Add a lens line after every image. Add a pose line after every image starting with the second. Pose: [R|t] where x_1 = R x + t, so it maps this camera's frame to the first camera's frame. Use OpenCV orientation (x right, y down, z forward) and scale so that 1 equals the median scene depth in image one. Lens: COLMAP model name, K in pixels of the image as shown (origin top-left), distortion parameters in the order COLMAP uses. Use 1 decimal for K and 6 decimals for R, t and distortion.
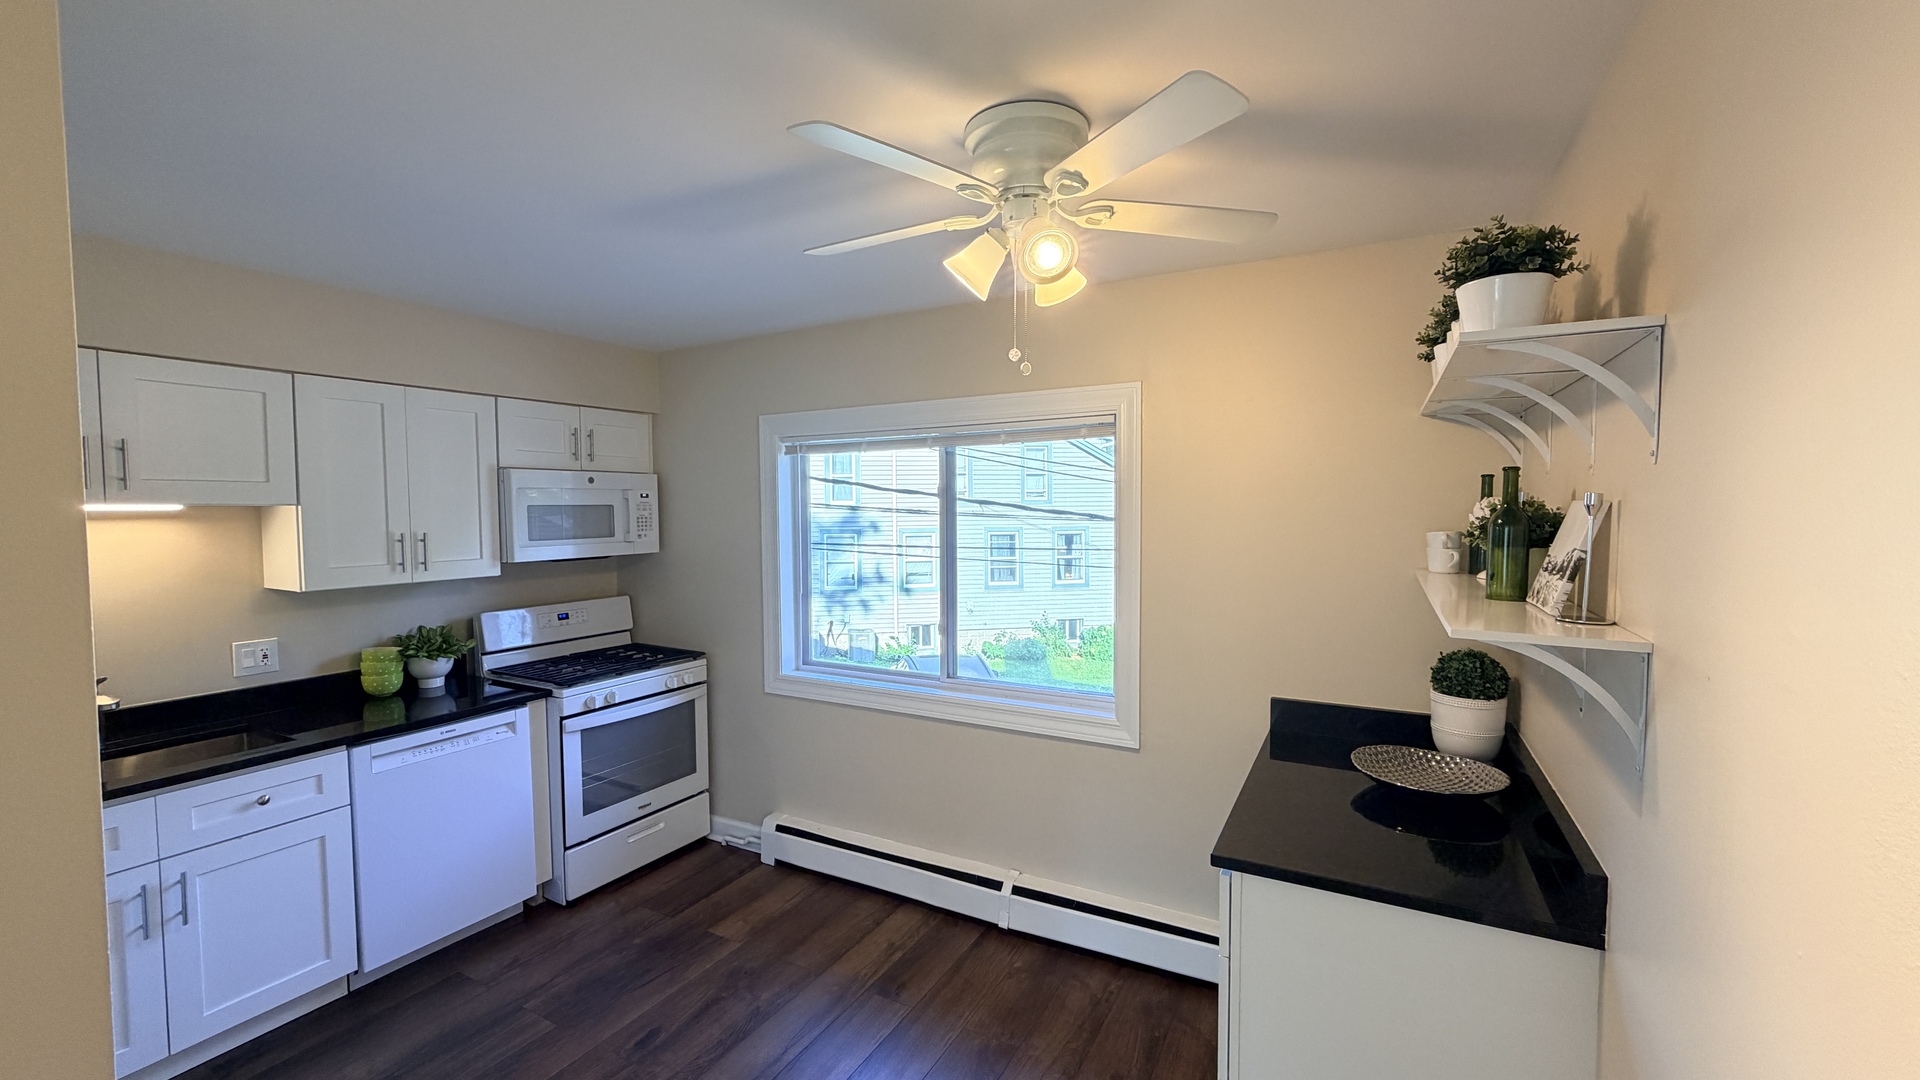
lens RADIAL K [[762.4, 0, 960.0], [0, 762.4, 540.0], [0, 0, 1]] dist [0.002242, 0.000385]
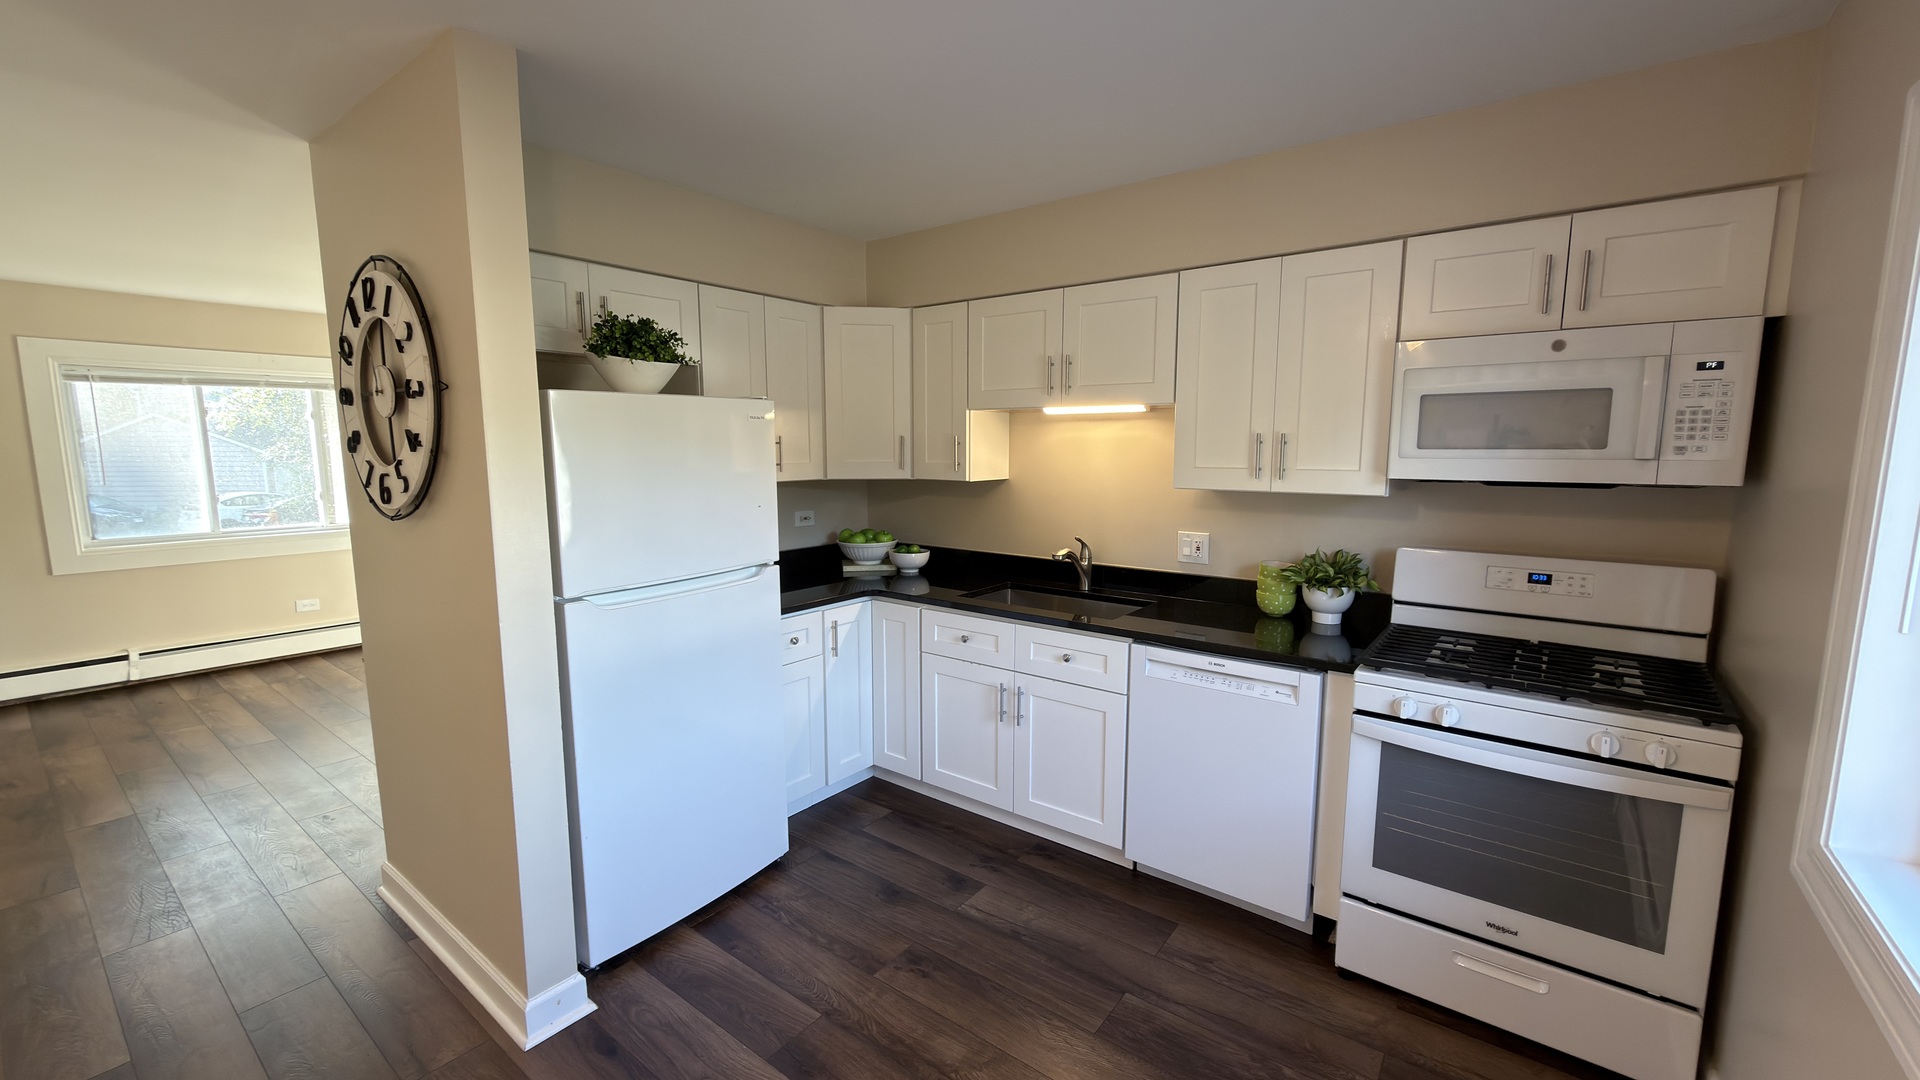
lens RADIAL K [[762.4, 0, 960.0], [0, 762.4, 540.0], [0, 0, 1]] dist [0.002242, 0.000385]
pose [[-0.151016, 0.132791, -0.979572, 0.175828], [-0.038712, 0.989382, 0.140089, 0.002104], [0.987773, 0.059077, -0.144272, 0.735967]]
